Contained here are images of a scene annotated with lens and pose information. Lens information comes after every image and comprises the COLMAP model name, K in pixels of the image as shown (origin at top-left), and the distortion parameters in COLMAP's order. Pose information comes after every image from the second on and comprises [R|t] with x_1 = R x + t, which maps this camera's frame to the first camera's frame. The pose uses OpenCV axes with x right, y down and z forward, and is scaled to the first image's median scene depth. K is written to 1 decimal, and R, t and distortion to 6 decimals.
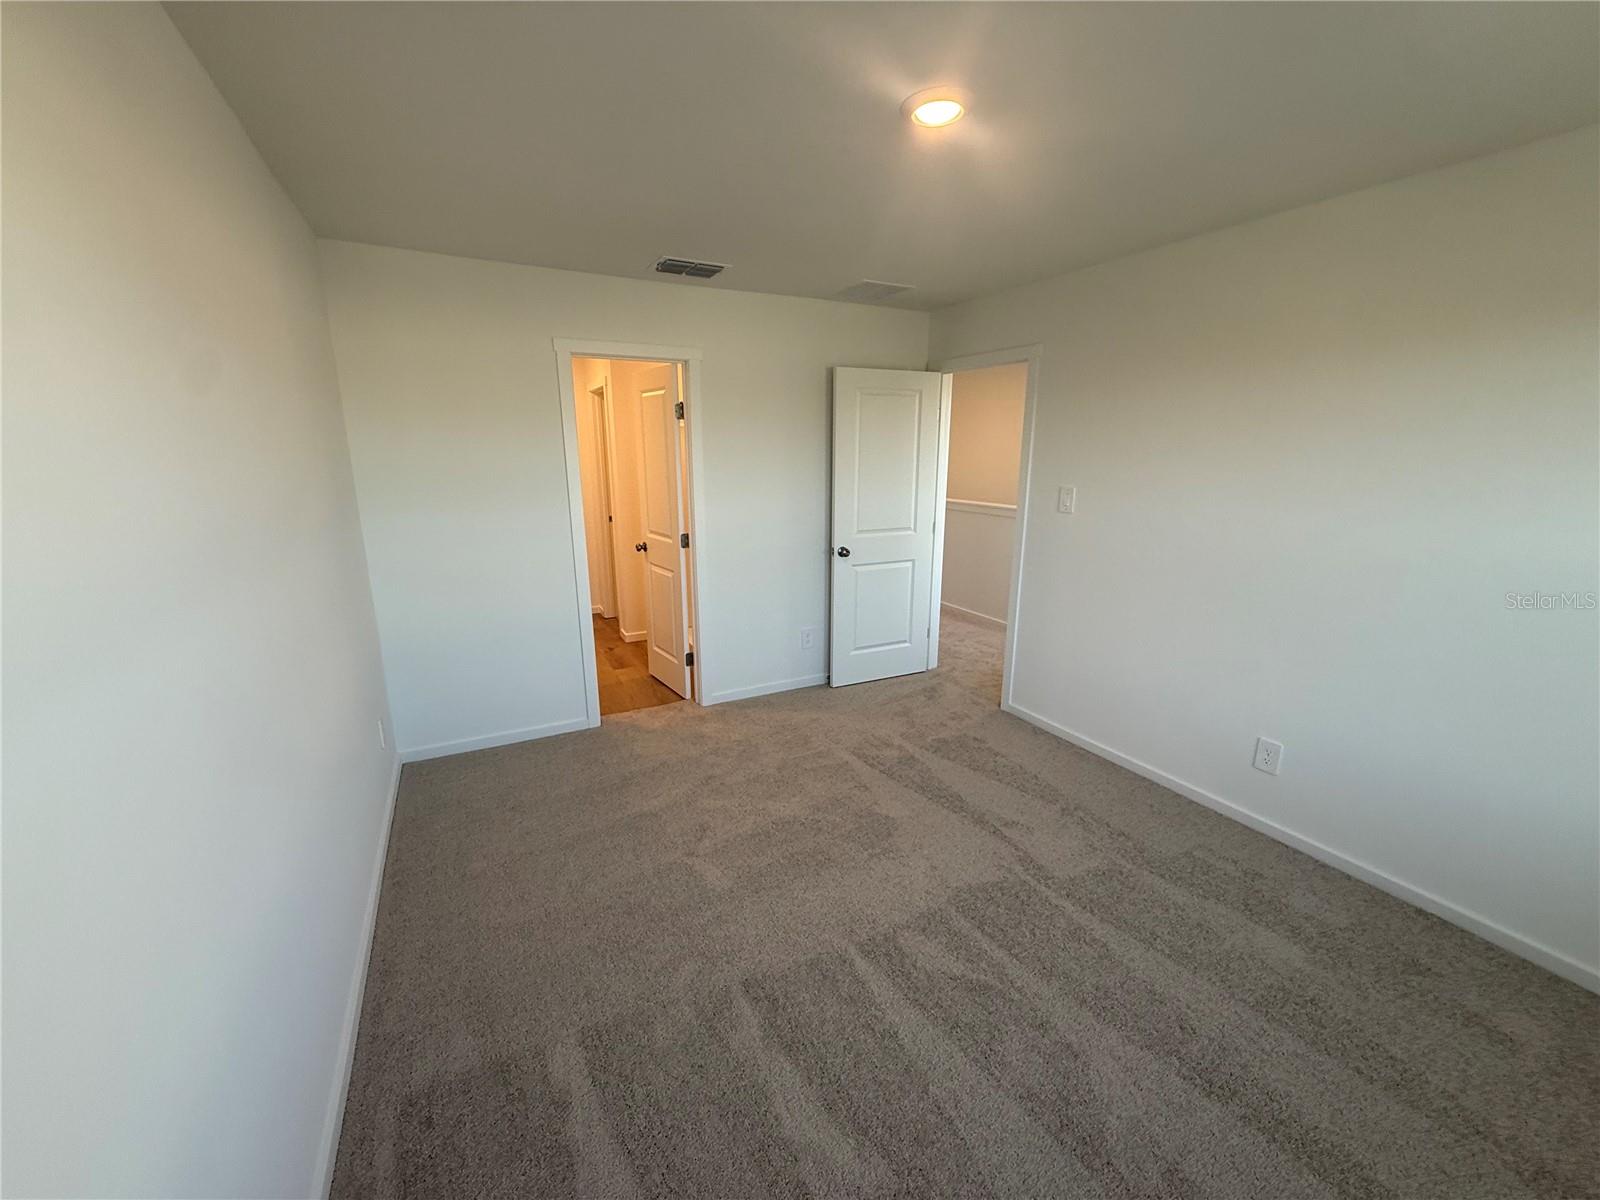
lens RADIAL K [[636.7, 0, 795.6], [0, 636.7, 599.7], [0, 0, 1]] dist [0.000659, -0.000119]
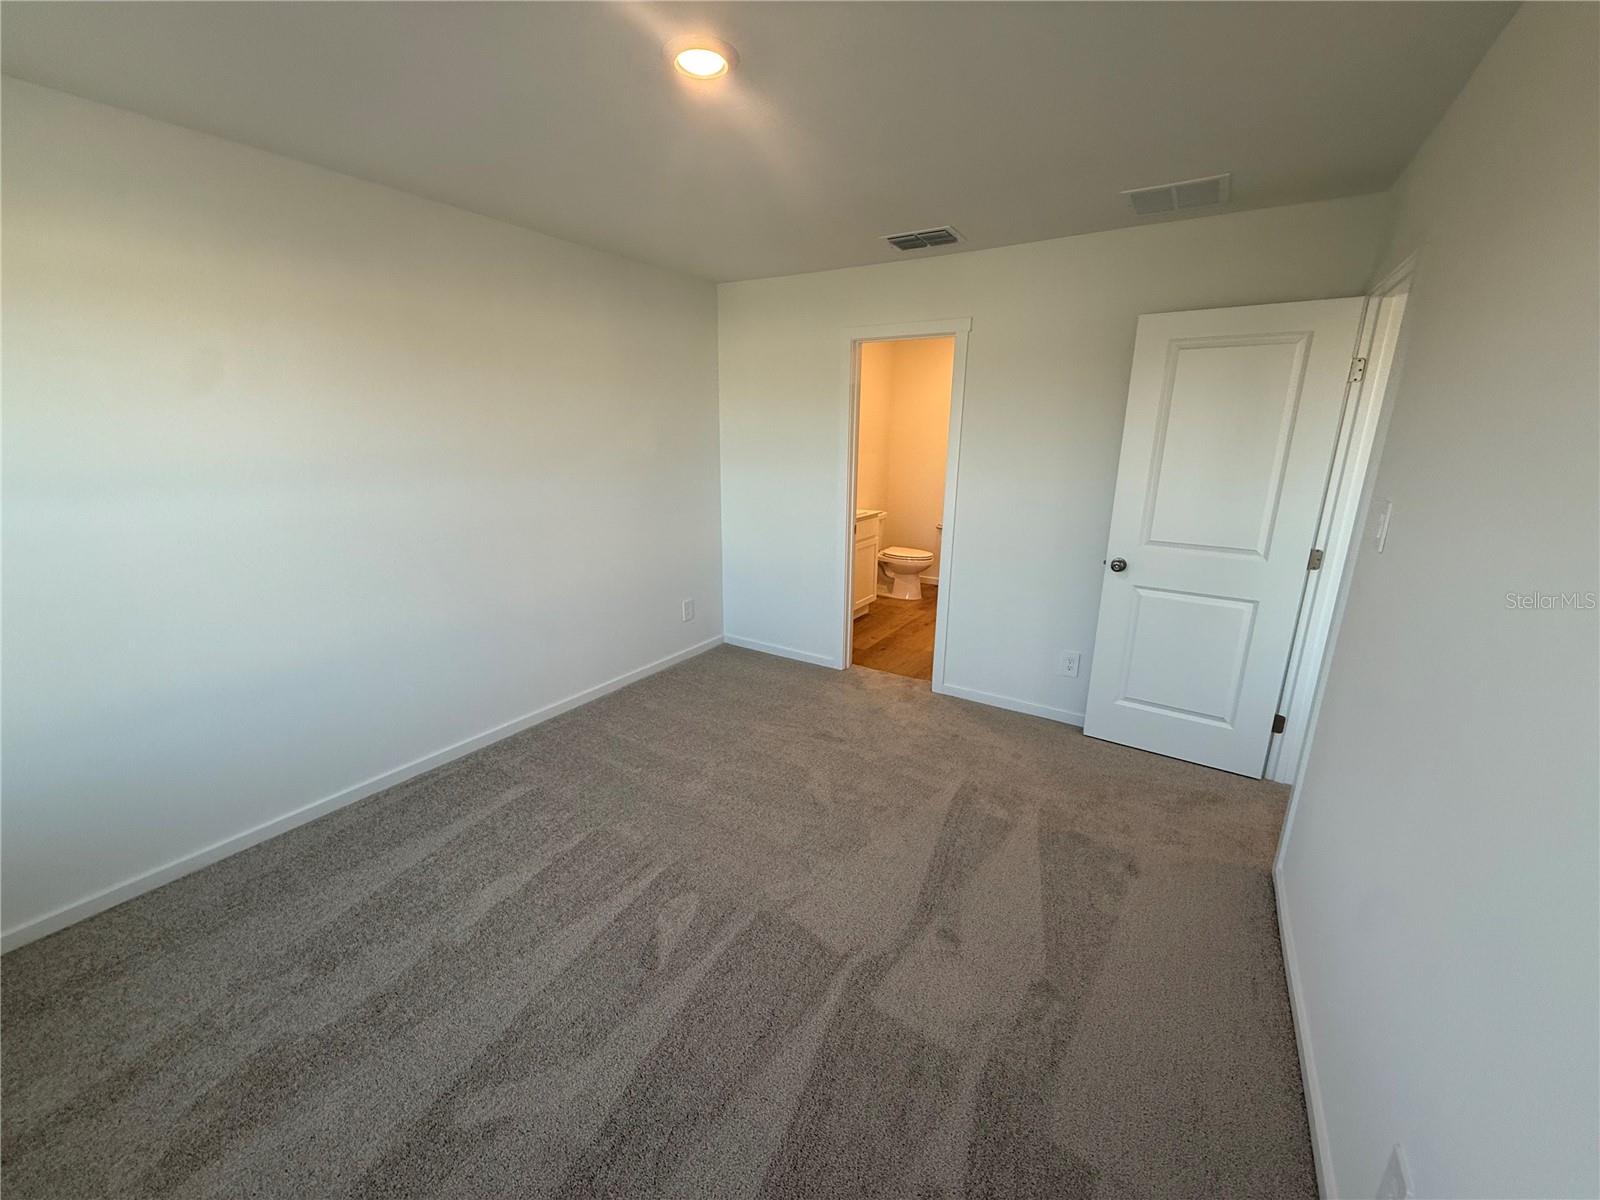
lens RADIAL K [[636.7, 0, 801.4], [0, 636.7, 598.3], [0, 0, 1]] dist [0.000659, -0.000119]
pose [[0.503841, 0.227154, -0.833394, 0.550492], [-0.218340, 0.966964, 0.131559, -0.056655], [0.835747, 0.115679, 0.536793, 0.301638]]
